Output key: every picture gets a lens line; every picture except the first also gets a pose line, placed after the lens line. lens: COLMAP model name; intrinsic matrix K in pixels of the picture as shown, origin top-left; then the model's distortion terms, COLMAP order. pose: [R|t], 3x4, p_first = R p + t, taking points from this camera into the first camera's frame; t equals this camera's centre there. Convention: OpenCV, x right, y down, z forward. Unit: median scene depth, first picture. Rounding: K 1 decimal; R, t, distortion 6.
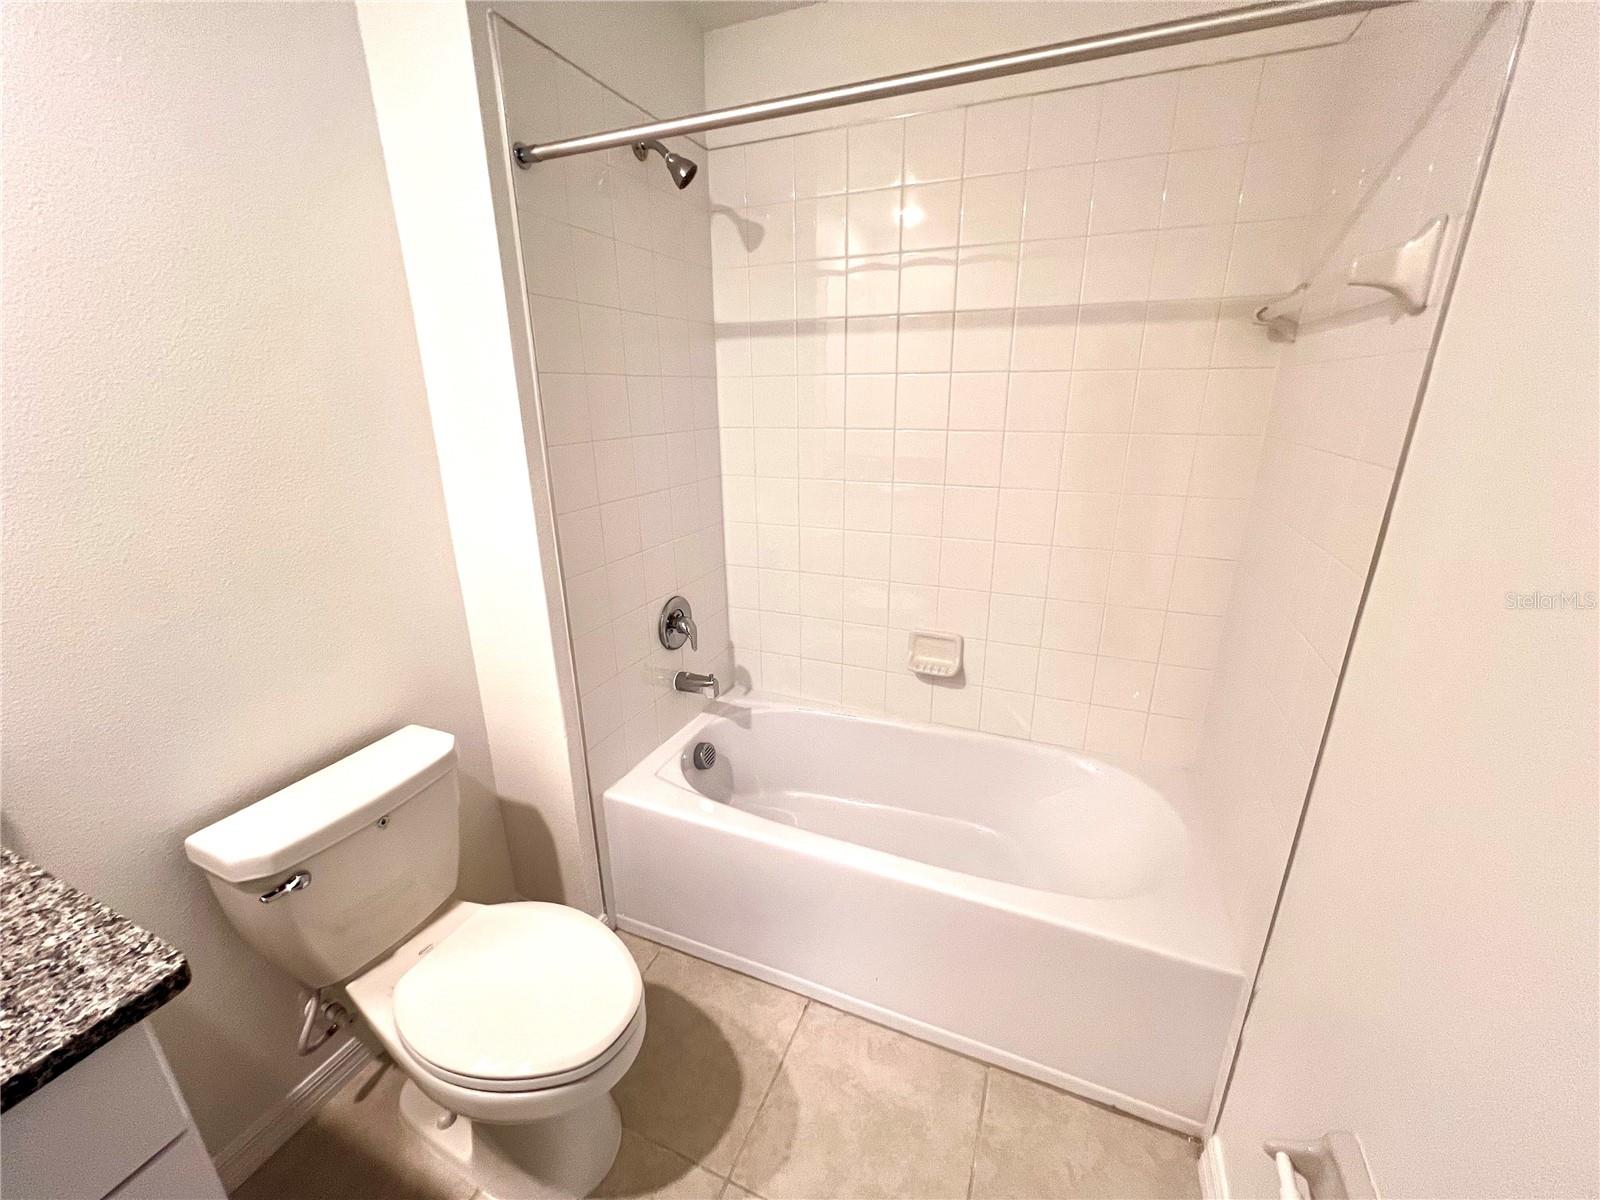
lens RADIAL K [[644.7, 0, 800.1], [0, 644.7, 603.1], [0, 0, 1]] dist [-0.002152, 0.000602]
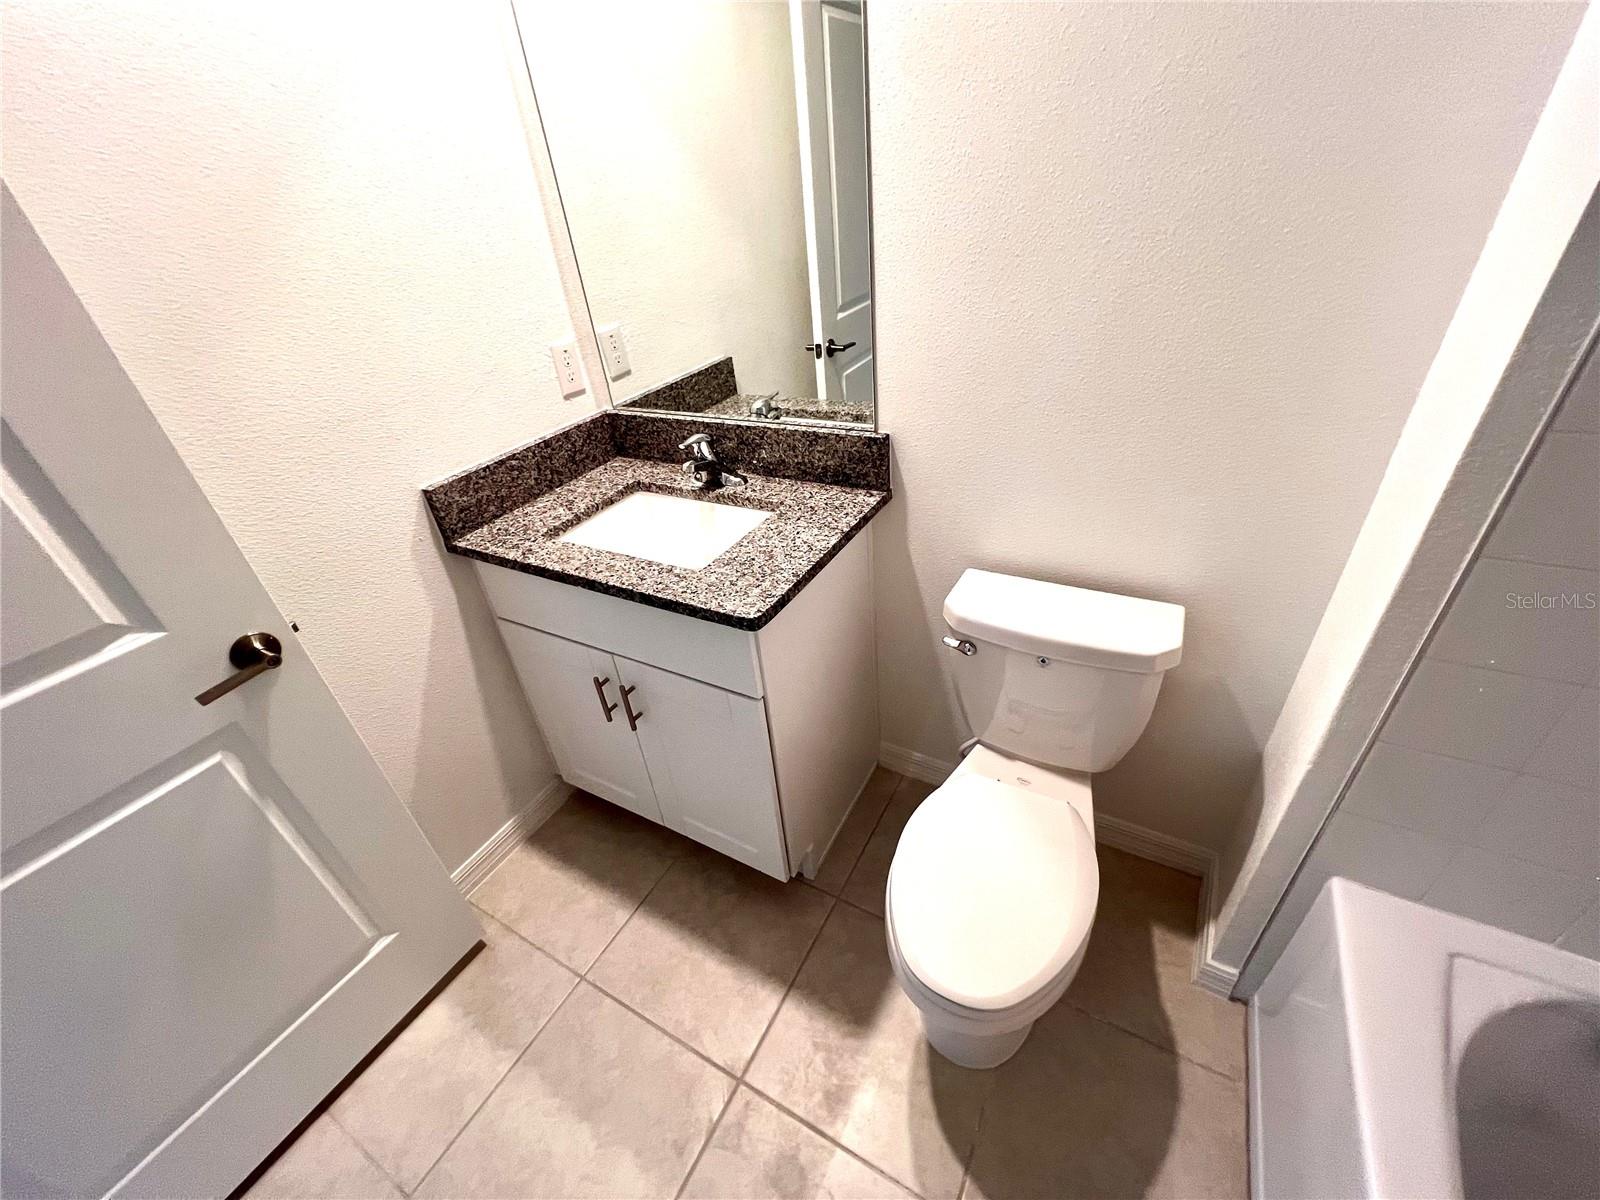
lens RADIAL K [[644.7, 0, 800.1], [0, 644.7, 603.1], [0, 0, 1]] dist [-0.002152, 0.000602]
pose [[-0.104987, 0.560963, -0.821157, 0.152212], [-0.228171, 0.790105, 0.568922, -0.201152], [0.967944, 0.247094, 0.045045, 0.538888]]
